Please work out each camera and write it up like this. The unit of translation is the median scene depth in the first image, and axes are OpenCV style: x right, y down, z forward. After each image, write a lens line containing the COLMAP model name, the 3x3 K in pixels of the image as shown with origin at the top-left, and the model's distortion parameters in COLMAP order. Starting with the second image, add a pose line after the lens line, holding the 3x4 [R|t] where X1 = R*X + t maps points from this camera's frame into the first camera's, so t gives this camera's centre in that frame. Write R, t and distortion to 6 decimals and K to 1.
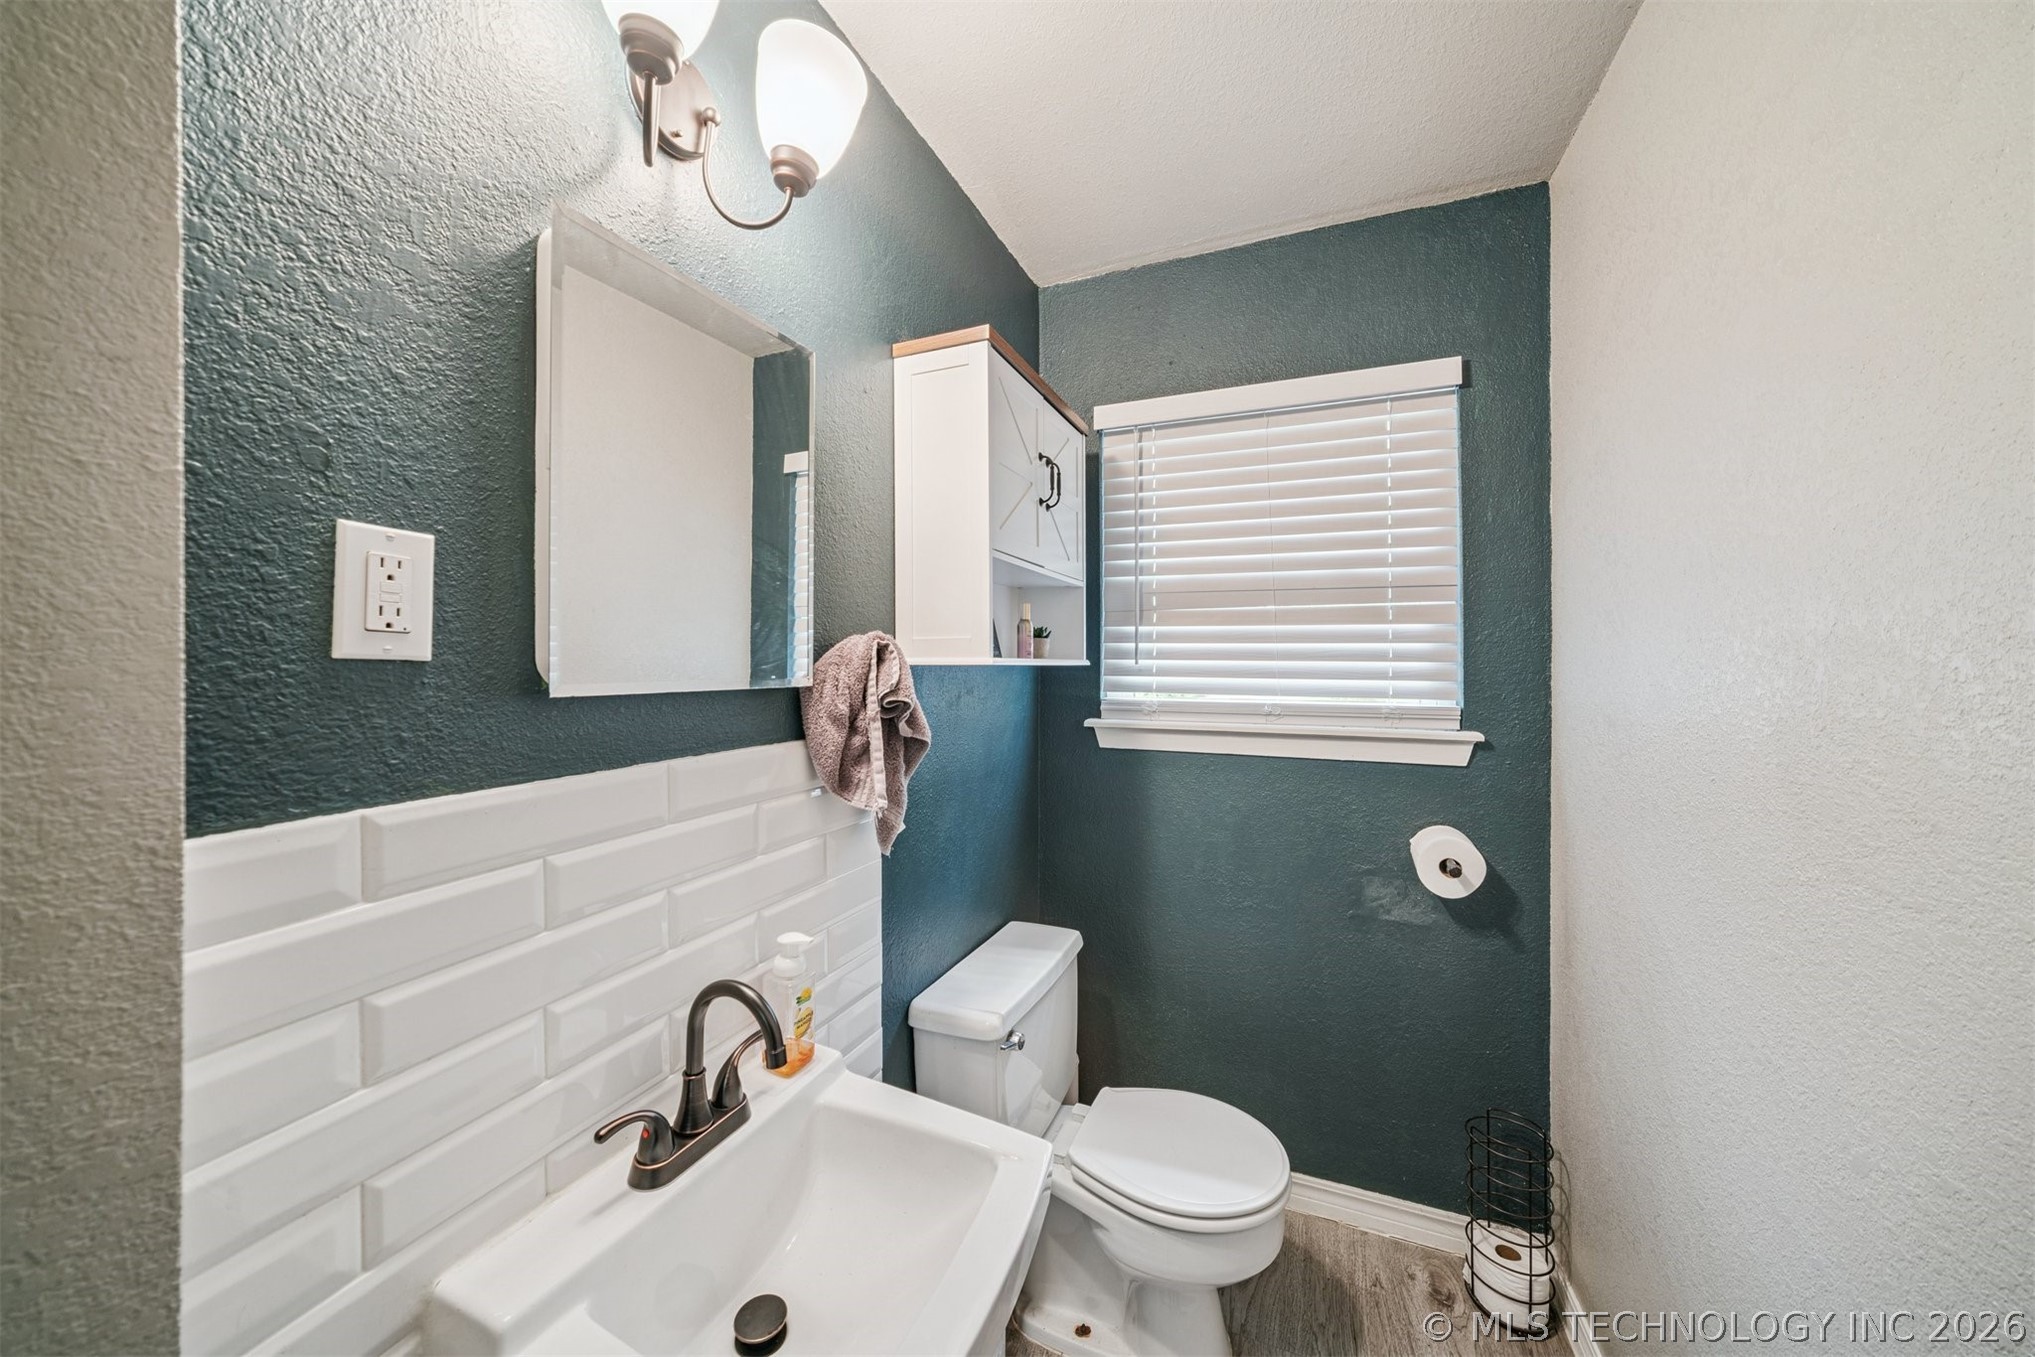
lens RADIAL K [[711.4, 0, 1019.2], [0, 711.4, 665.4], [0, 0, 1]] dist [-0.013454, 0.003208]
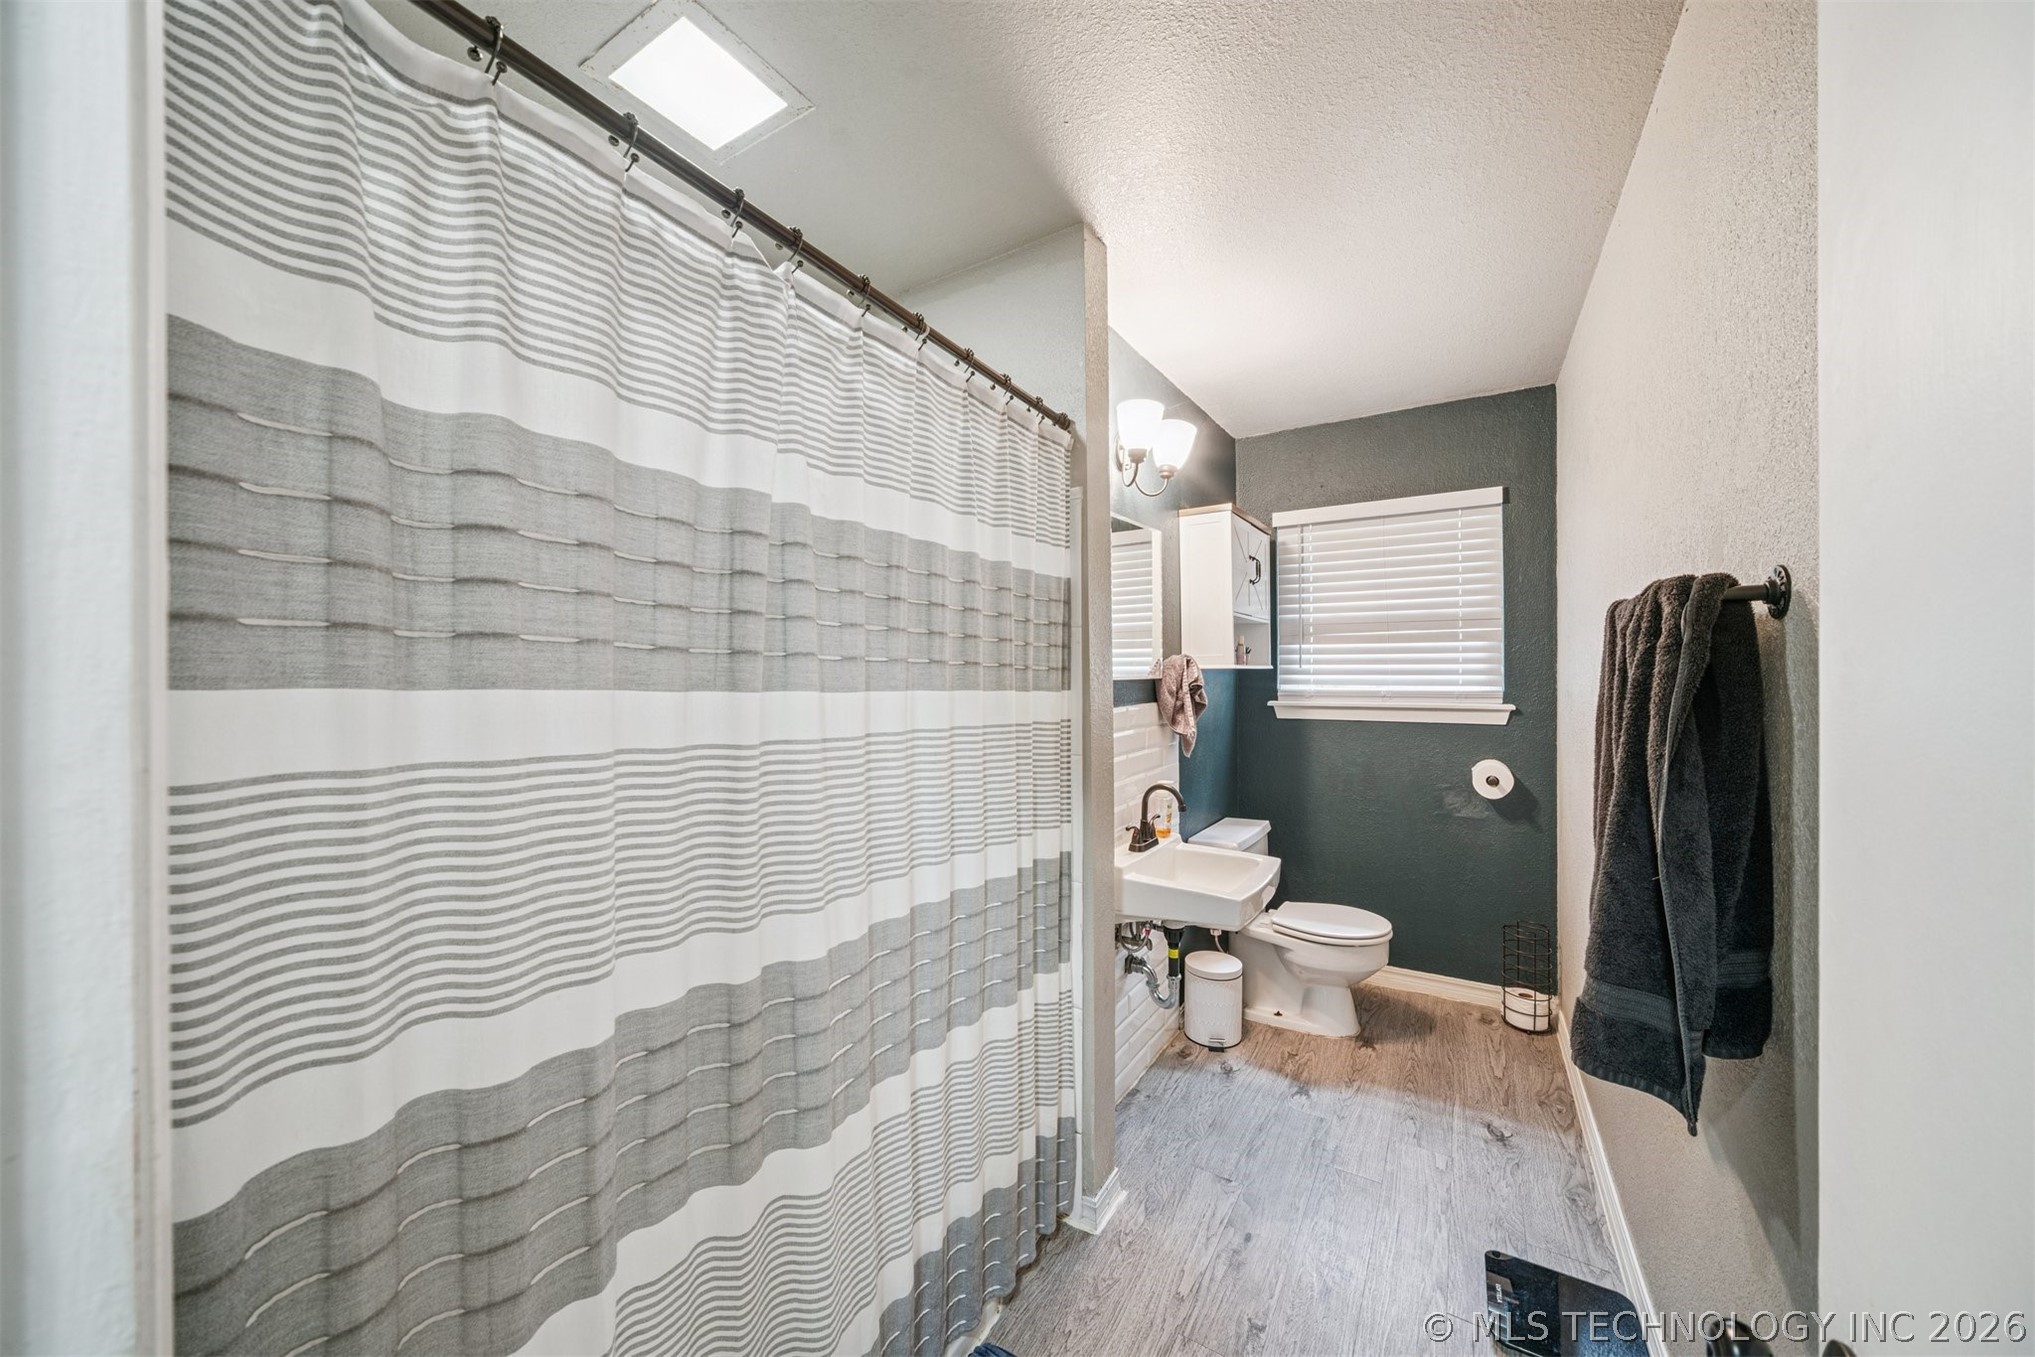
lens RADIAL K [[711.4, 0, 1013.4], [0, 711.4, 687.0], [0, 0, 1]] dist [-0.013454, 0.003208]
pose [[0.983112, -0.007799, -0.182836, -0.226301], [0.011411, 0.999760, 0.018711, 0.005467], [0.182646, -0.020481, 0.982965, -0.891892]]
